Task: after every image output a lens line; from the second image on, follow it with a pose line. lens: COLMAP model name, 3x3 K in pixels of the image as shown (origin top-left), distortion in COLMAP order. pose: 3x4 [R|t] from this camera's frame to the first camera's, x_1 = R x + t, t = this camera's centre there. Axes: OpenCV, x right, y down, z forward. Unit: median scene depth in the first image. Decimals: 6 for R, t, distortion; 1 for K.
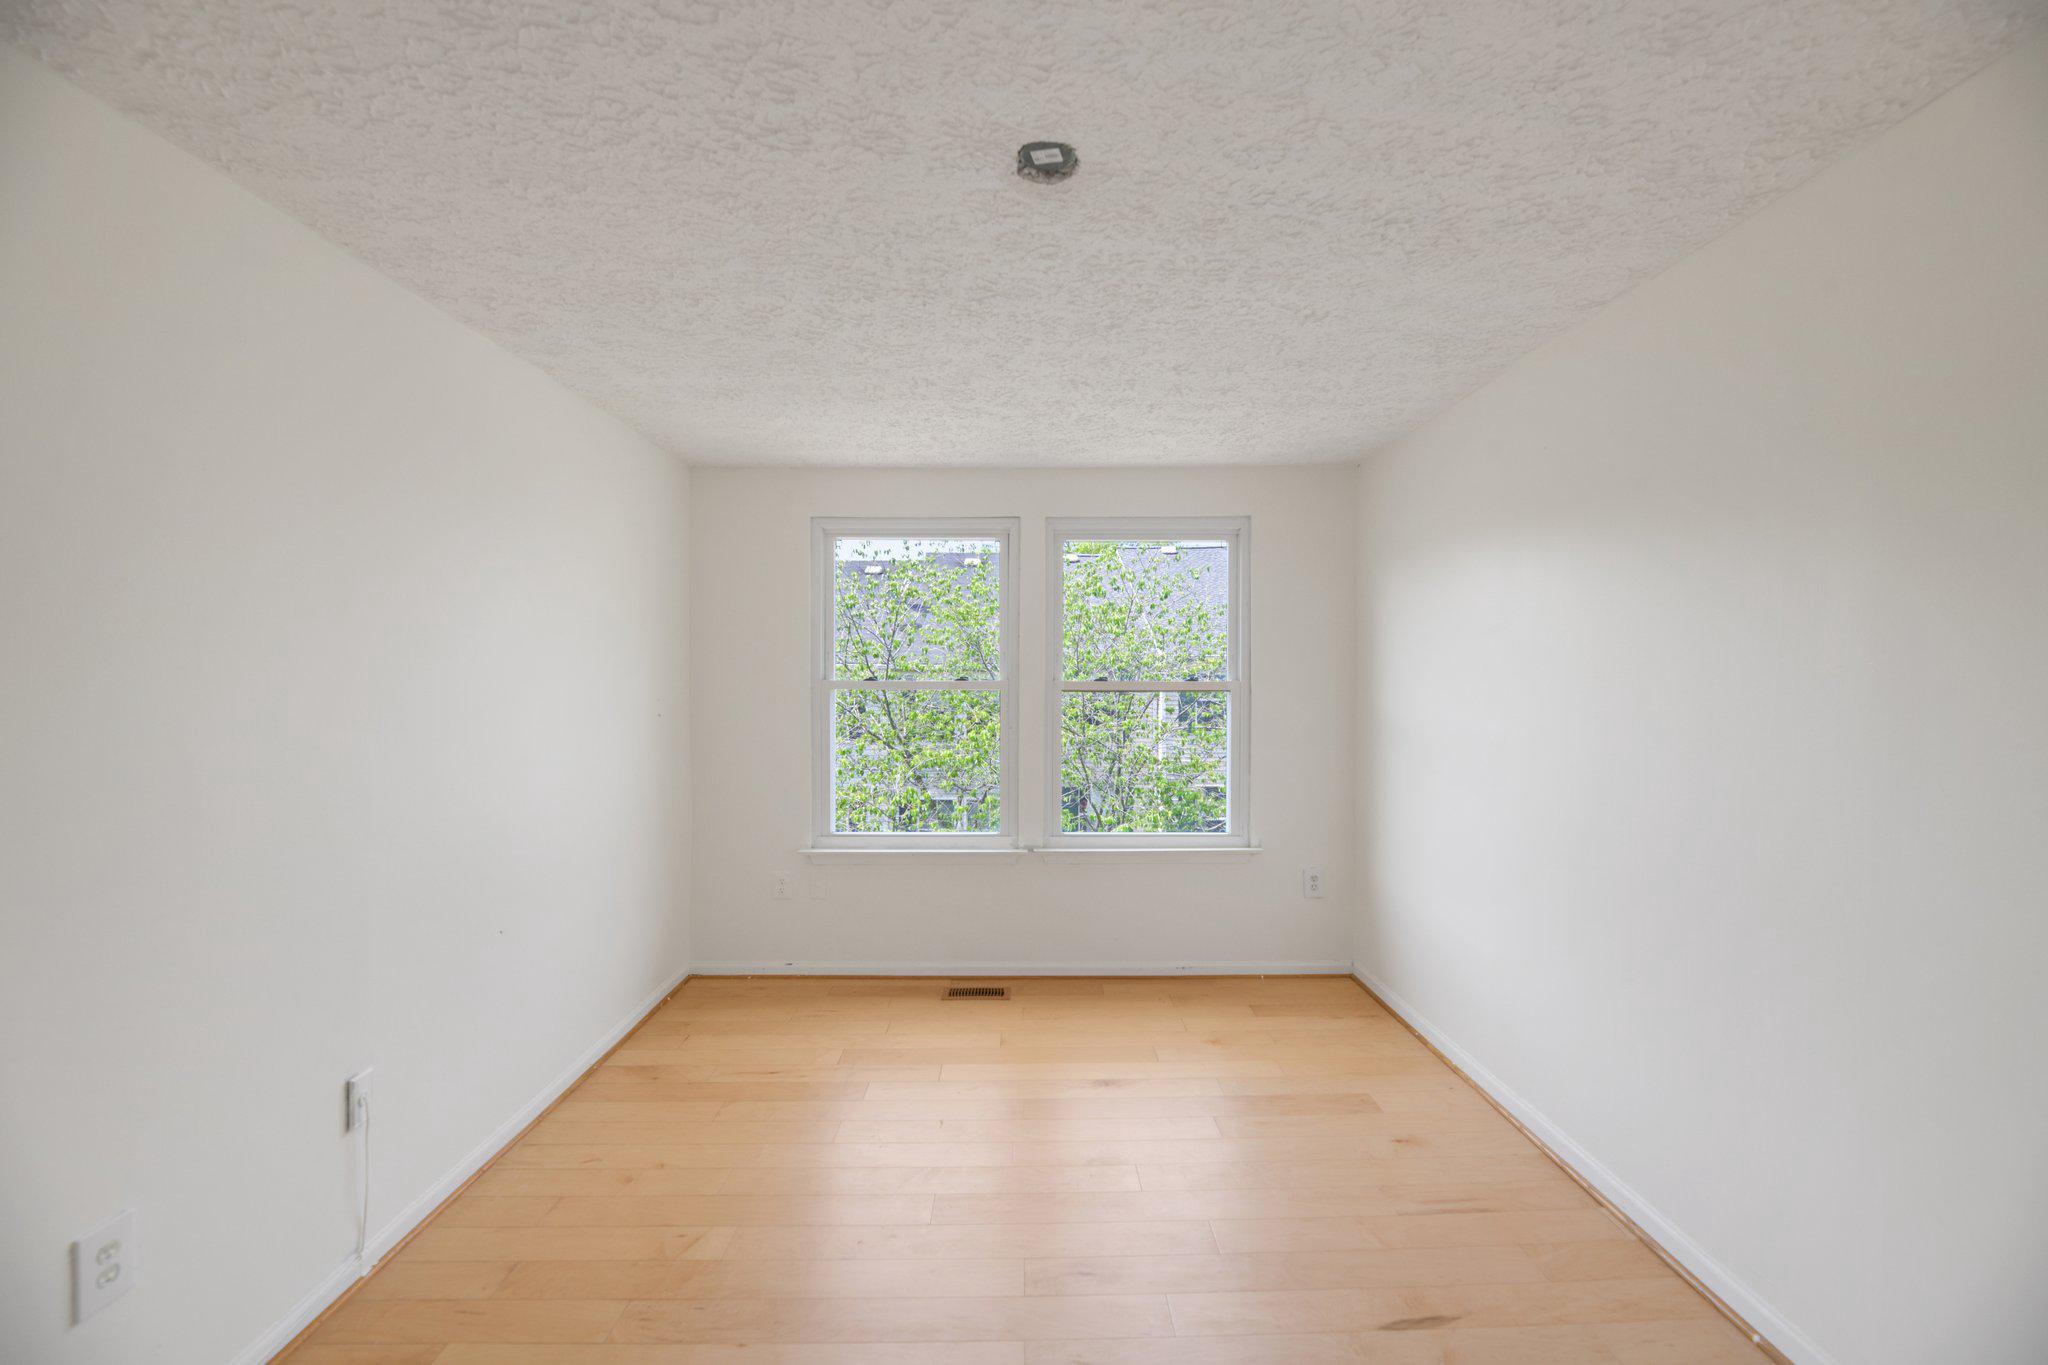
lens RADIAL K [[815.8, 0, 1025.9], [0, 815.8, 681.7], [0, 0, 1]] dist [0.001141, -0.000164]
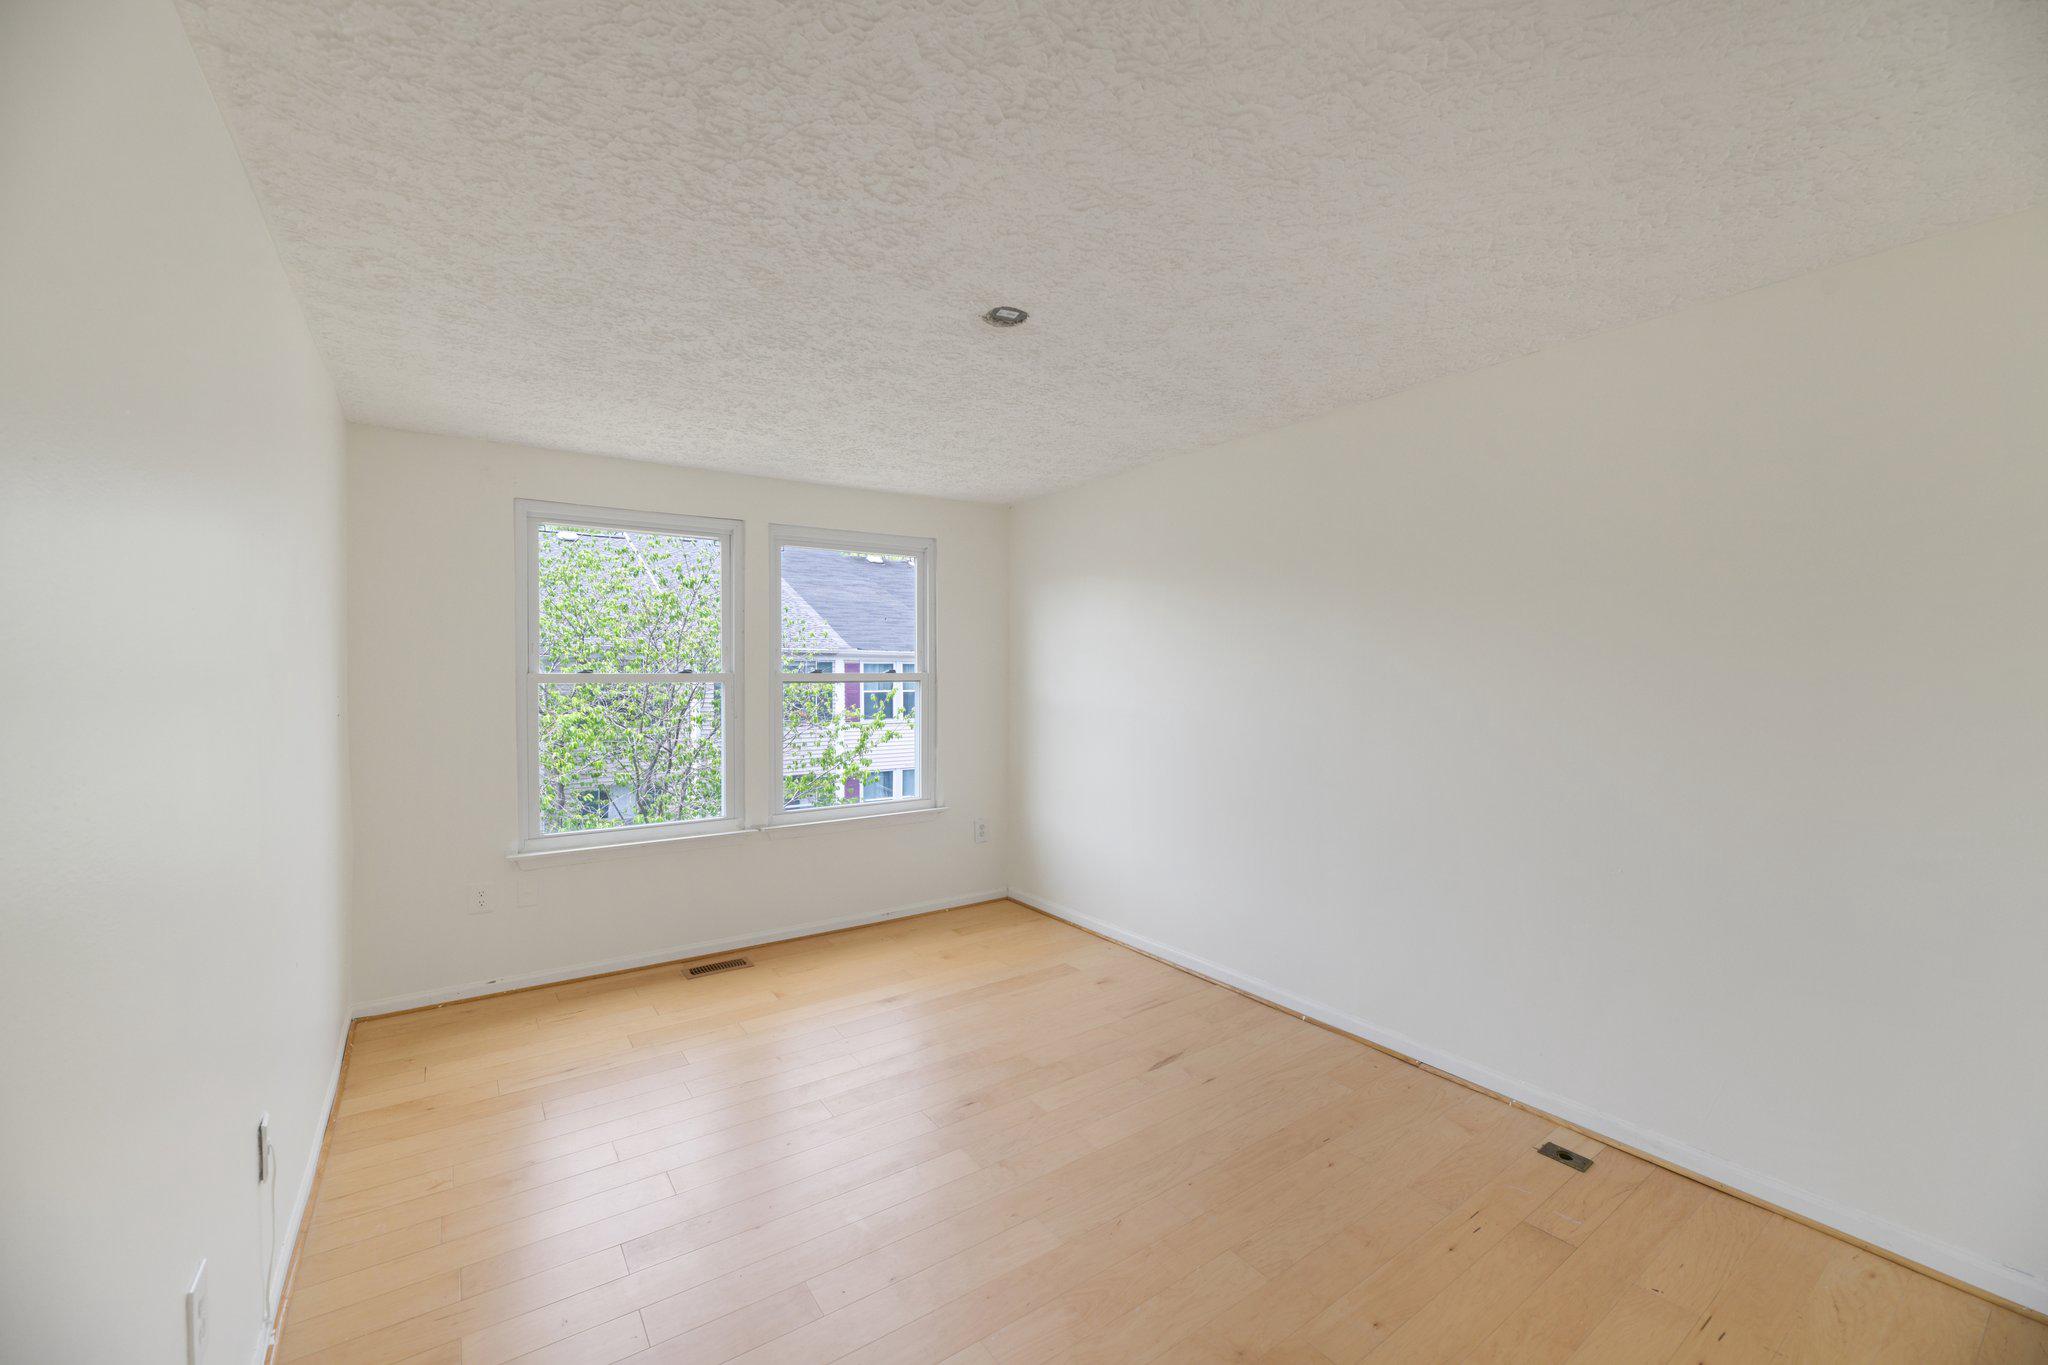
lens RADIAL K [[815.8, 0, 1008.0], [0, 815.8, 677.6], [0, 0, 1]] dist [0.001141, -0.000164]
pose [[0.835165, -0.007143, 0.549953, -0.317464], [0.005193, 0.999974, 0.005102, 0.001113], [-0.549975, -0.001405, 0.835180, -0.091416]]
